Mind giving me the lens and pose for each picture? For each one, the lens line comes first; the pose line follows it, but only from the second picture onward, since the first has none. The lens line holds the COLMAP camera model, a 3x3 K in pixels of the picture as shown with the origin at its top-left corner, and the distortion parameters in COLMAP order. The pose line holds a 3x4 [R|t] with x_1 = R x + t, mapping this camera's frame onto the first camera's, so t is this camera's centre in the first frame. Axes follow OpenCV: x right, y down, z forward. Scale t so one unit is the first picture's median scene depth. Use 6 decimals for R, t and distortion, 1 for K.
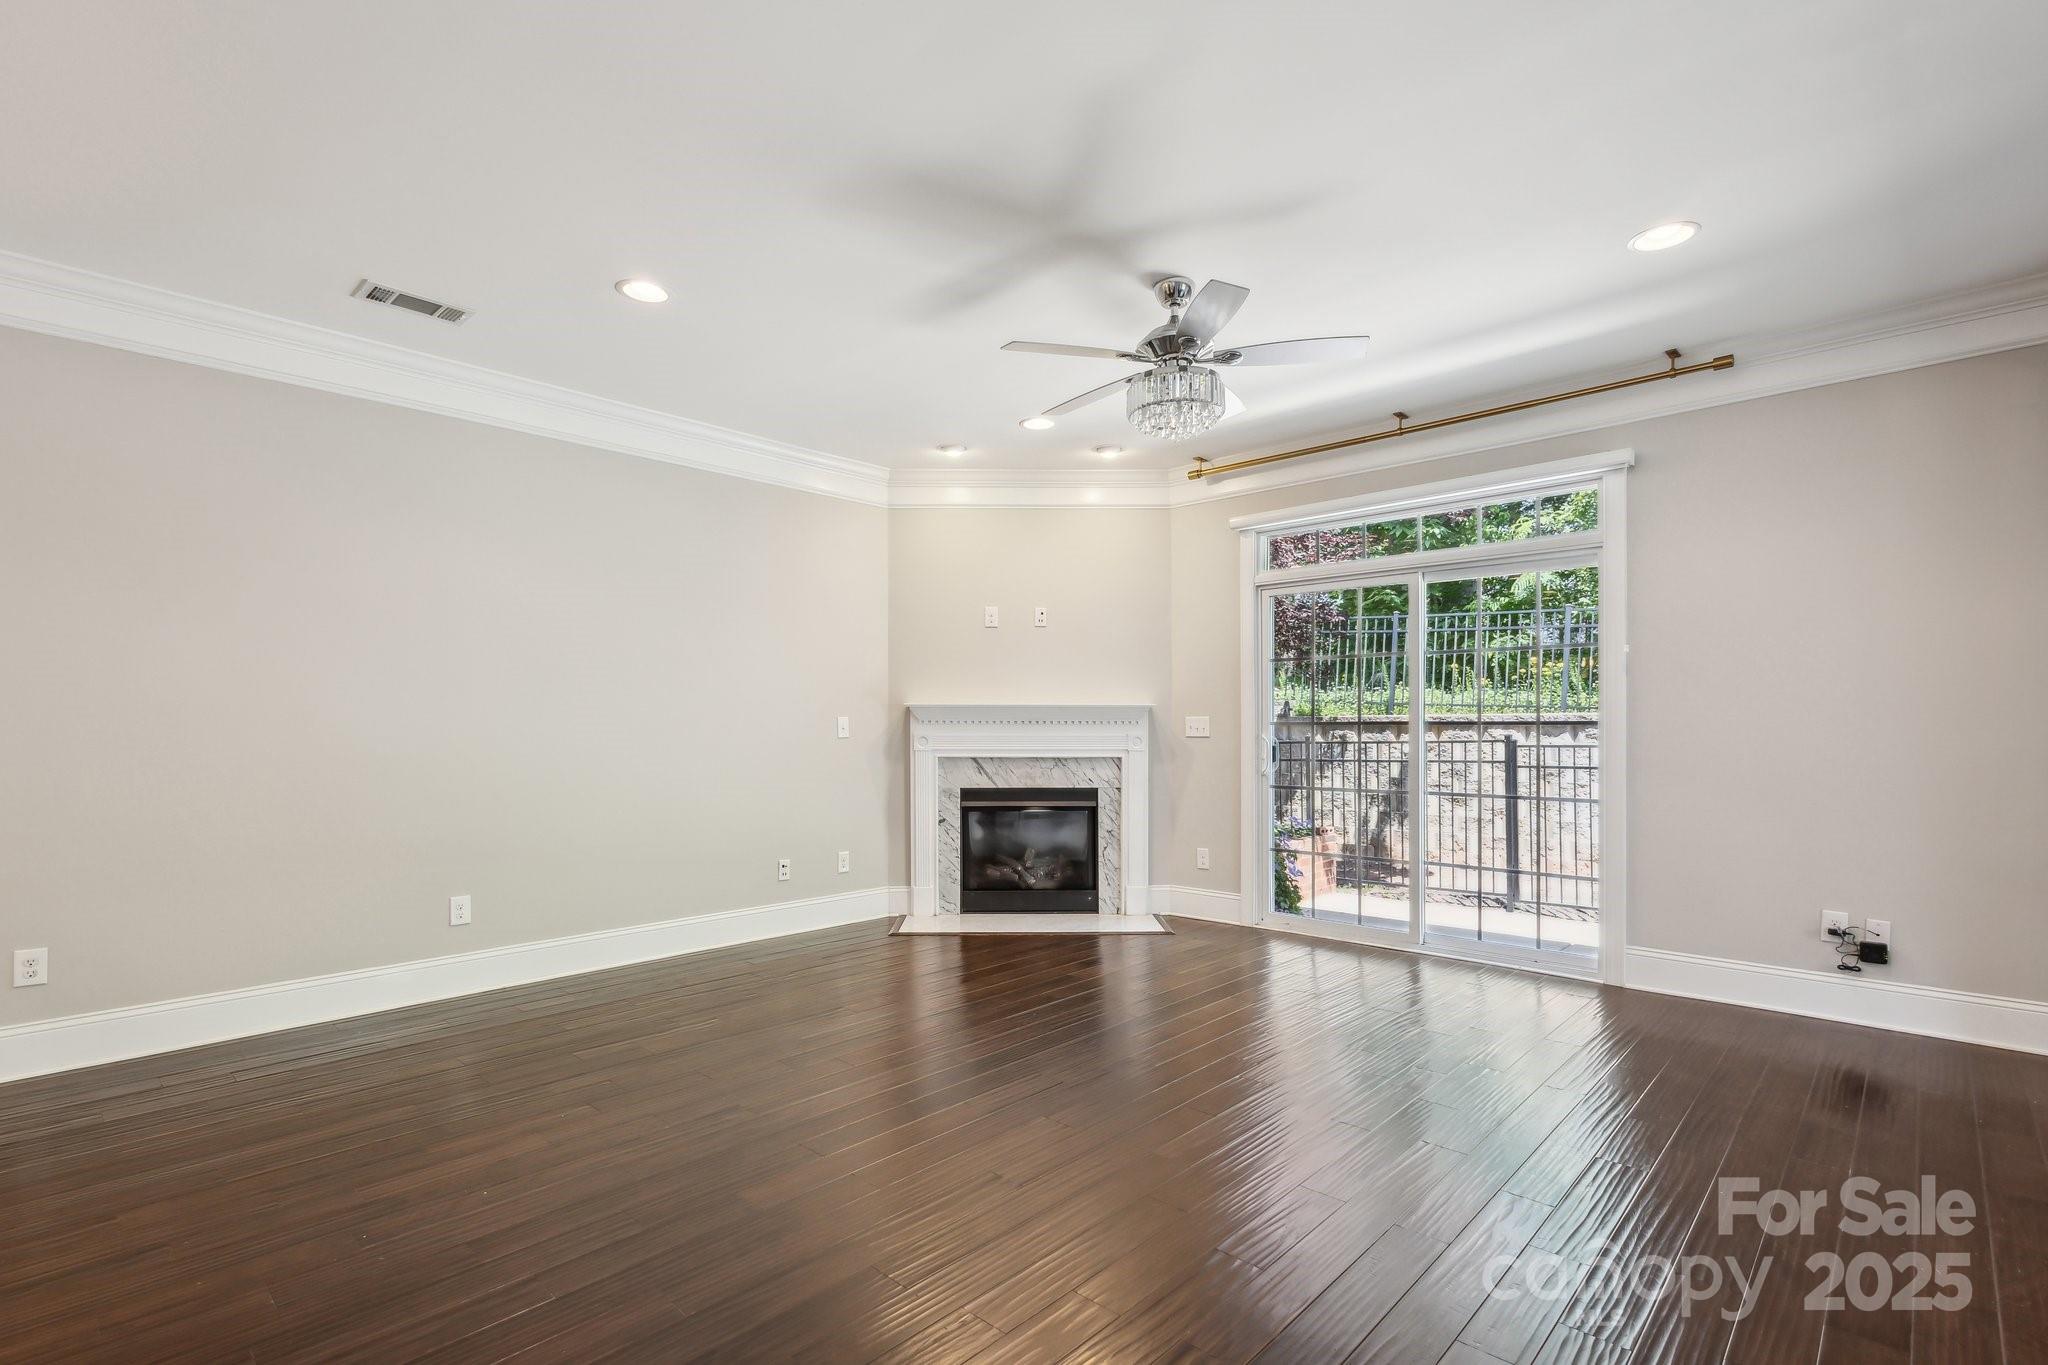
lens RADIAL K [[946.0, 0, 1039.4], [0, 946.0, 724.0], [0, 0, 1]] dist [0.009571, -0.001399]
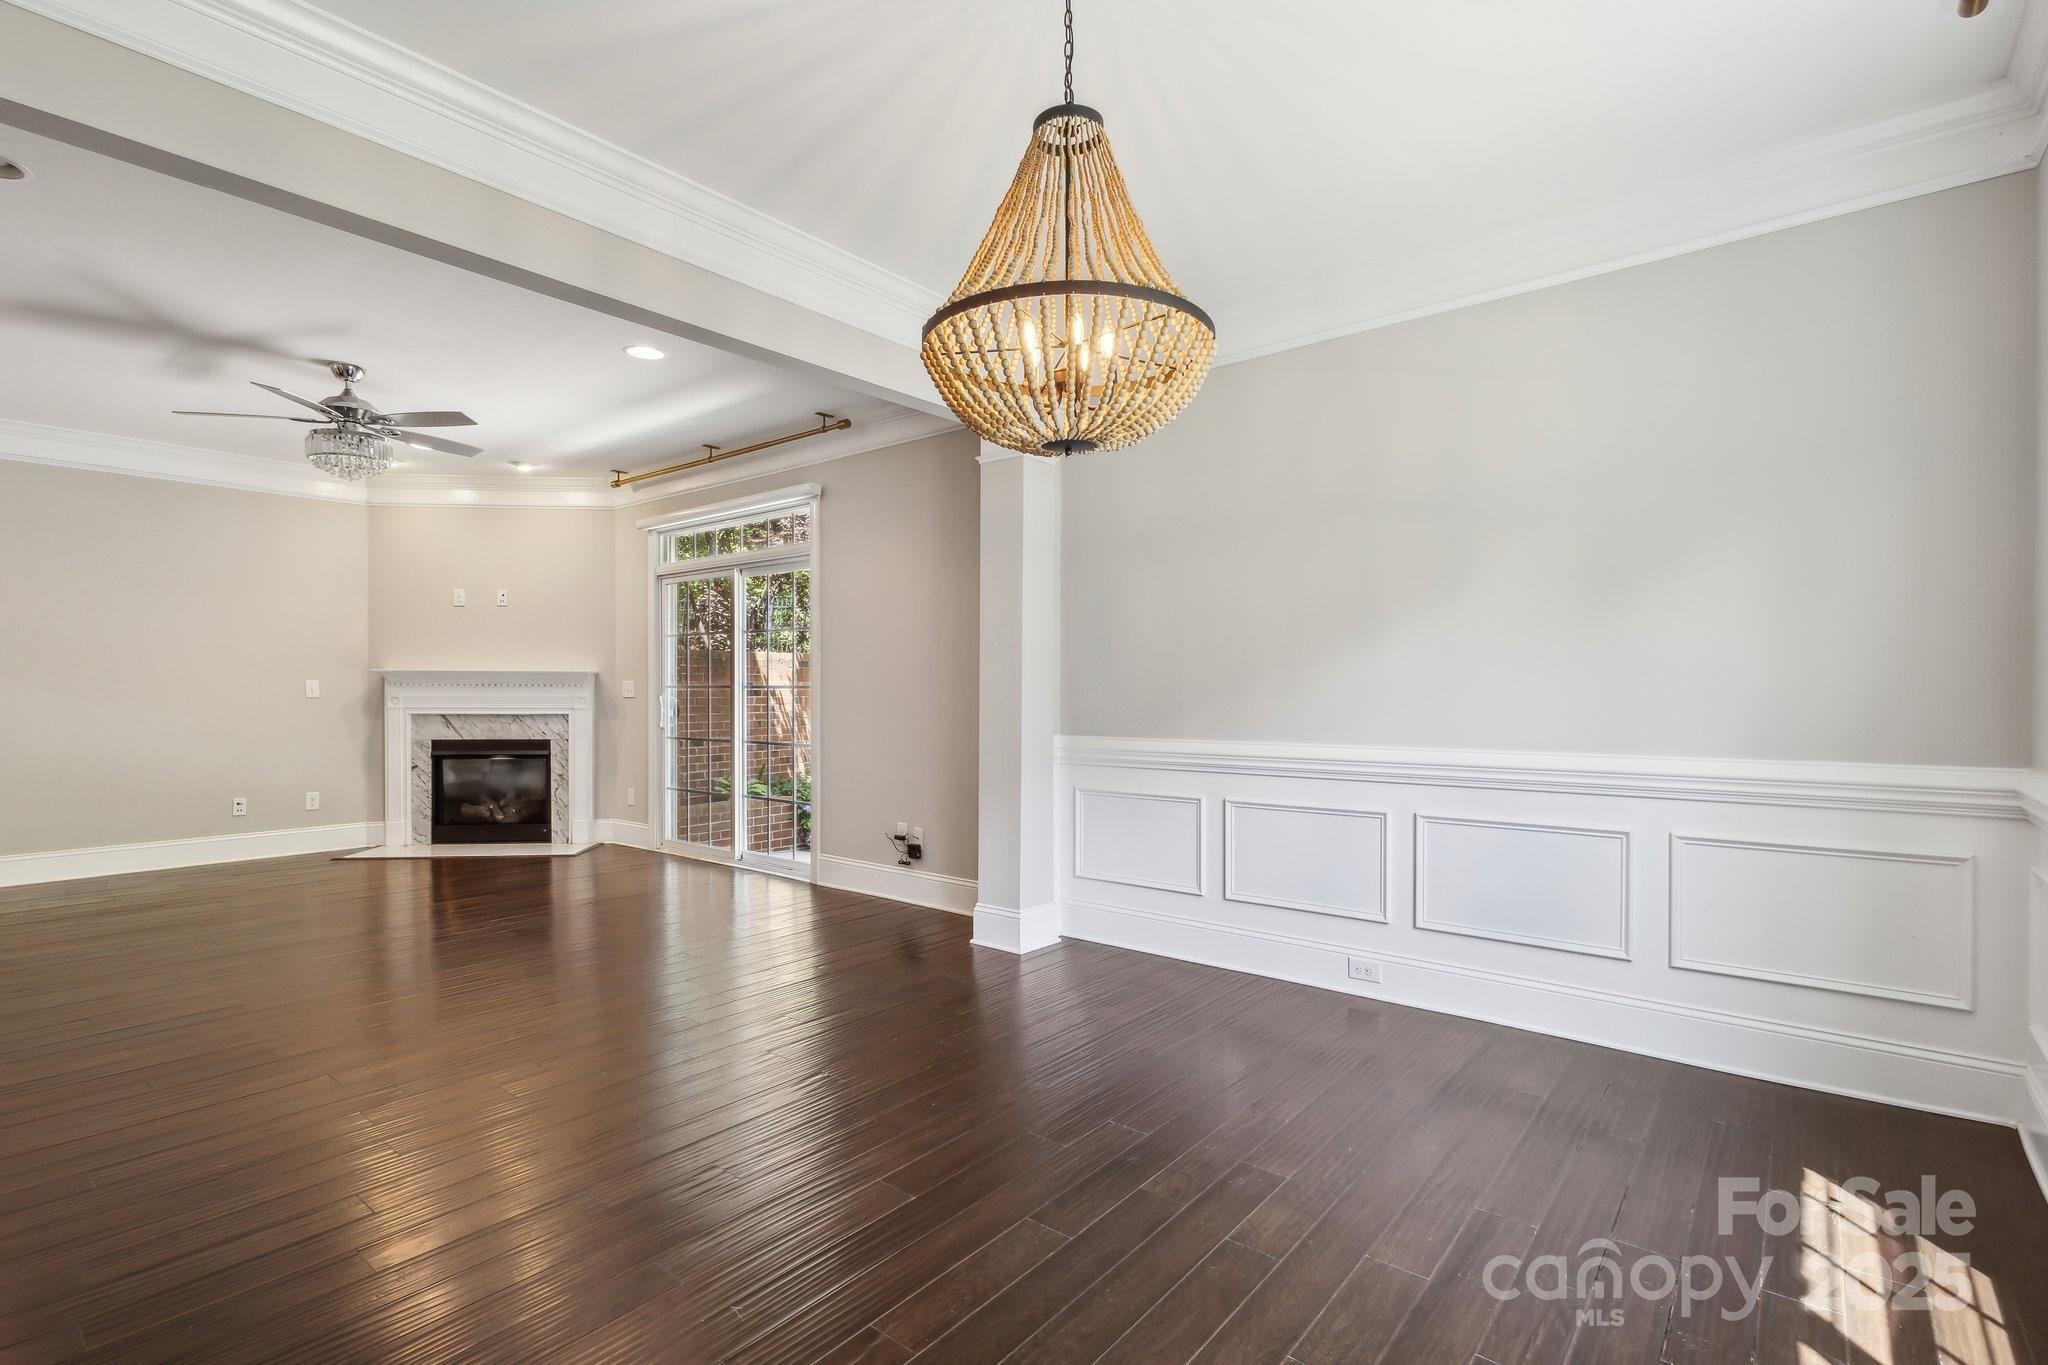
lens RADIAL K [[946.0, 0, 1038.1], [0, 946.0, 694.1], [0, 0, 1]] dist [0.009571, -0.001399]
pose [[0.997807, 0.002357, 0.066153, 0.606987], [-0.002893, 0.999964, 0.008007, -0.002095], [-0.066132, -0.008181, 0.997777, -0.254040]]
